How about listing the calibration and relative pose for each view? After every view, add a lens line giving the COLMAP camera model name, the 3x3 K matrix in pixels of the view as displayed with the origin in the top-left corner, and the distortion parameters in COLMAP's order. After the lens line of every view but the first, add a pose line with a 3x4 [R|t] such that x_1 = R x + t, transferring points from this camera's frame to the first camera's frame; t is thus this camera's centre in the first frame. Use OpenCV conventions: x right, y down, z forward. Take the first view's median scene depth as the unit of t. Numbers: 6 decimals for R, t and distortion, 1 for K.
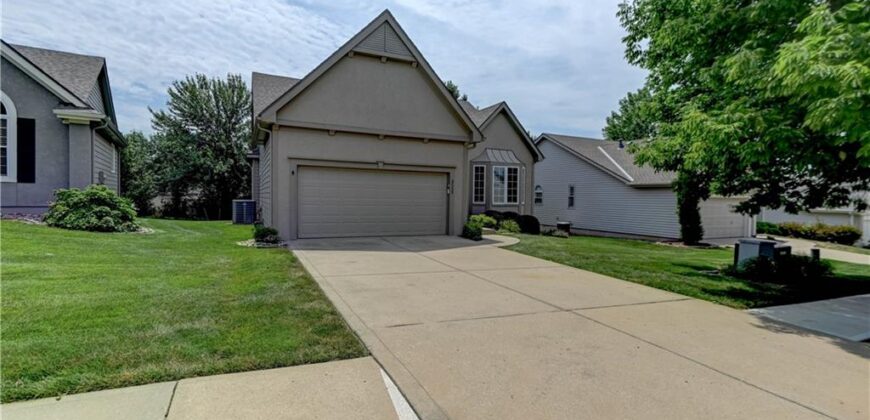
lens RADIAL K [[407.2, 0, 435.0], [0, 407.2, 210.0], [0, 0, 1]] dist [0.001614, -0.000138]
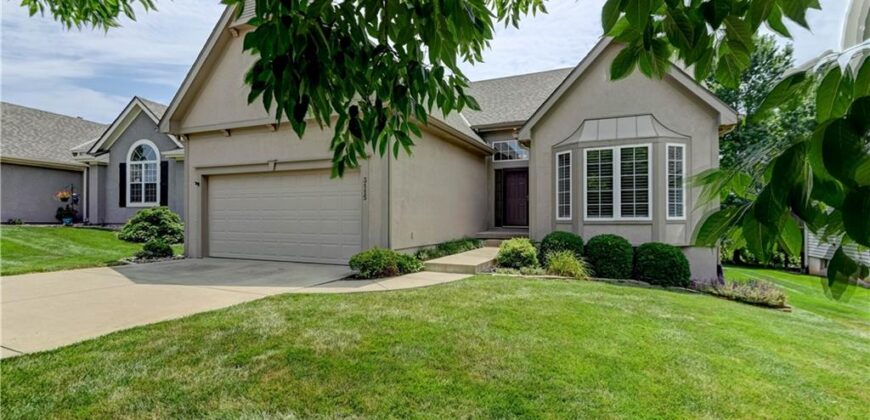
lens RADIAL K [[410.8, 0, 437.3], [0, 410.8, 225.0], [0, 0, 1]] dist [-0.001675, -0.000973]
pose [[0.648775, -0.005799, -0.760958, 0.434480], [-0.016388, 0.999633, -0.021590, 0.006665], [0.760804, 0.026478, 0.648441, 0.509495]]
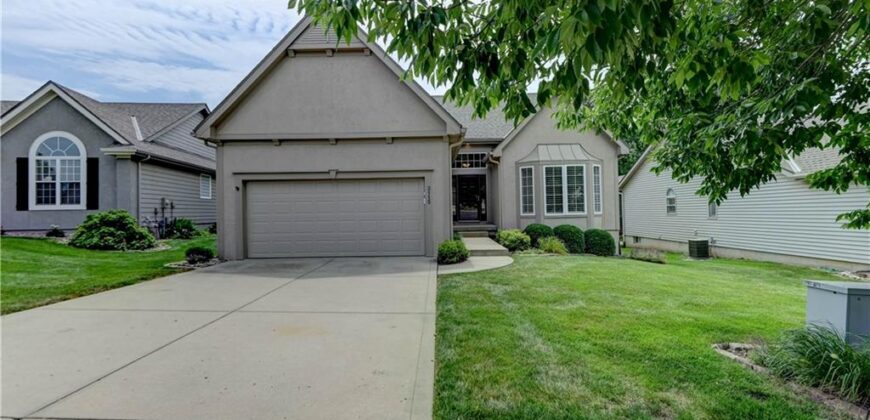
lens RADIAL K [[407.2, 0, 435.0], [0, 407.2, 210.0], [0, 0, 1]] dist [0.001614, -0.000138]
pose [[0.898197, -0.035982, -0.438118, 0.296766], [0.018937, 0.998886, -0.043214, 0.004689], [0.439185, 0.030518, 0.897878, 0.221512]]
